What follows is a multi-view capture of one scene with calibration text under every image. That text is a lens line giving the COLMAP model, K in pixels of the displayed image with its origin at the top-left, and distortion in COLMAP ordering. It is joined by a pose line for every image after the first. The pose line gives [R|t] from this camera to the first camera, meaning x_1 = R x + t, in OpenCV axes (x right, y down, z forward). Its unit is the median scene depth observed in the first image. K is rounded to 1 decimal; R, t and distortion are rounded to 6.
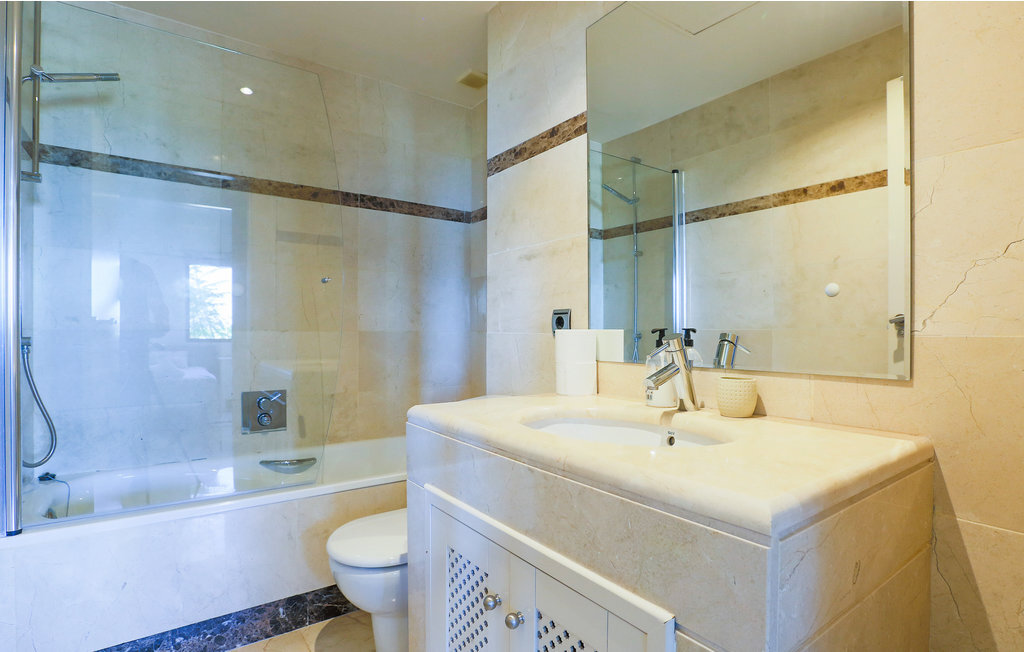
lens RADIAL K [[509.5, 0, 513.4], [0, 509.5, 328.0], [0, 0, 1]] dist [-0.015372, 0.003957]
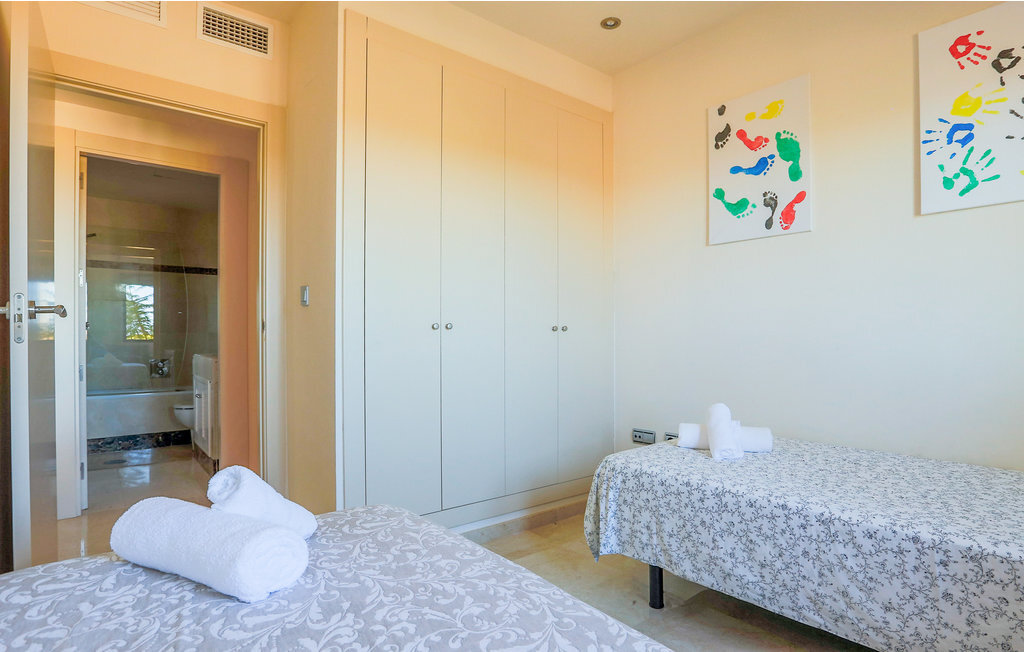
lens RADIAL K [[509.5, 0, 510.1], [0, 509.5, 332.6], [0, 0, 1]] dist [-0.015372, 0.003957]
pose [[0.996814, -0.007148, 0.079439, 0.969361], [0.006774, 0.999965, 0.004976, -0.001602], [-0.079472, -0.004422, 0.996827, -1.495087]]
